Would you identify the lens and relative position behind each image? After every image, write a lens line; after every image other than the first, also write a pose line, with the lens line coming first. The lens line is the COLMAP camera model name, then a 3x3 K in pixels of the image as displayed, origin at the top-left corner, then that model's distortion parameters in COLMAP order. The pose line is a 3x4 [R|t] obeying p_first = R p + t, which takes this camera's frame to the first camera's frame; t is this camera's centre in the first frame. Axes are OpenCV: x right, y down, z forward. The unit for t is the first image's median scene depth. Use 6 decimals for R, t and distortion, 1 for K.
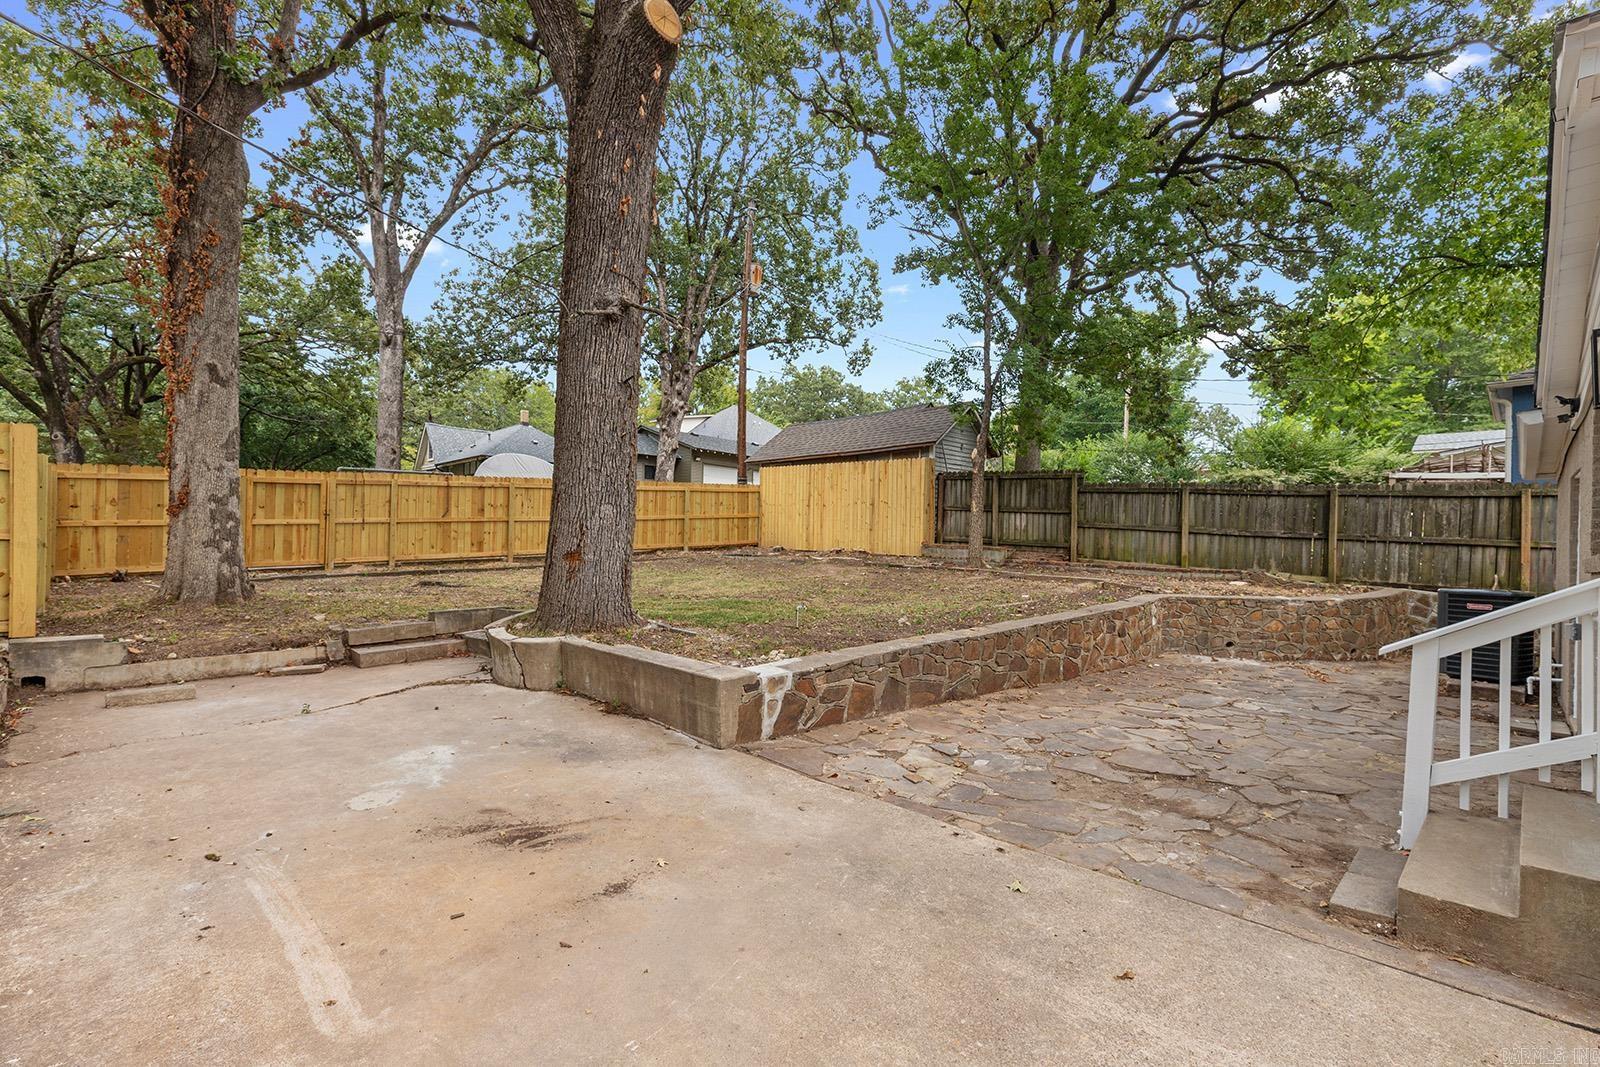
lens RADIAL K [[731.7, 0, 741.8], [0, 731.7, 547.4], [0, 0, 1]] dist [0.007301, 0.000133]
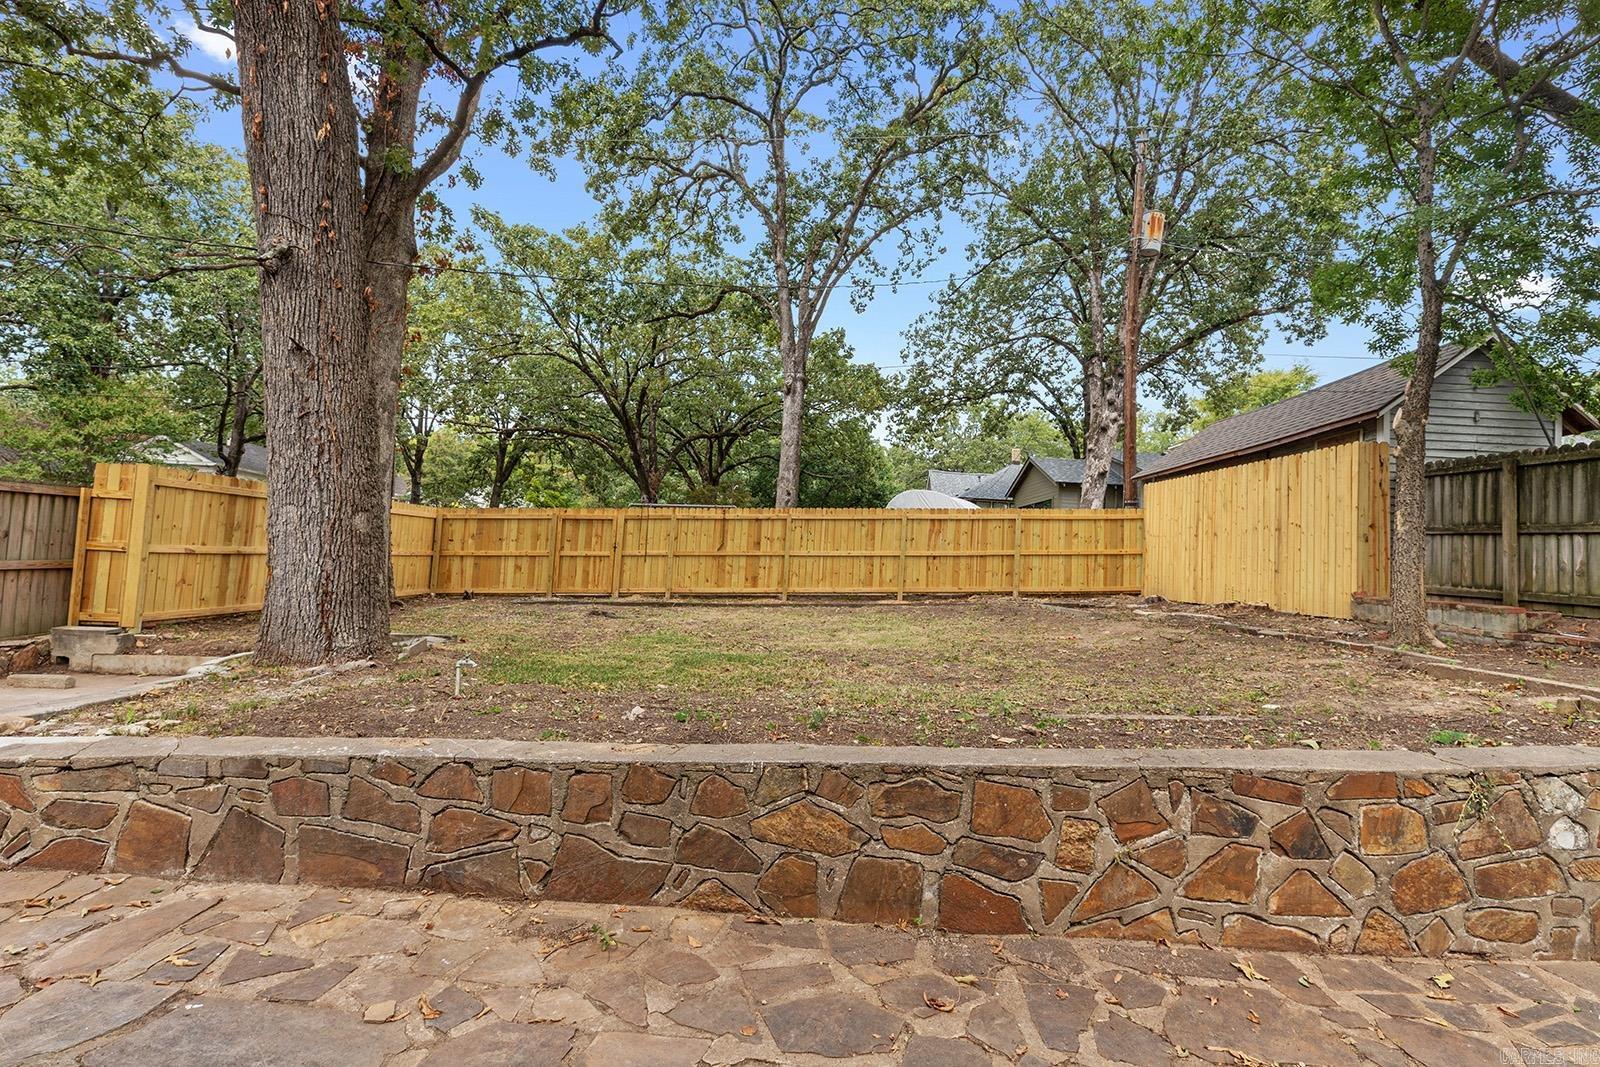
lens RADIAL K [[731.7, 0, 808.4], [0, 731.7, 539.9], [0, 0, 1]] dist [0.007301, 0.000133]
pose [[0.753676, -0.015388, -0.657066, 0.332074], [-0.036706, 0.997180, -0.065455, 0.004329], [0.656221, 0.073450, 0.750986, 0.341274]]
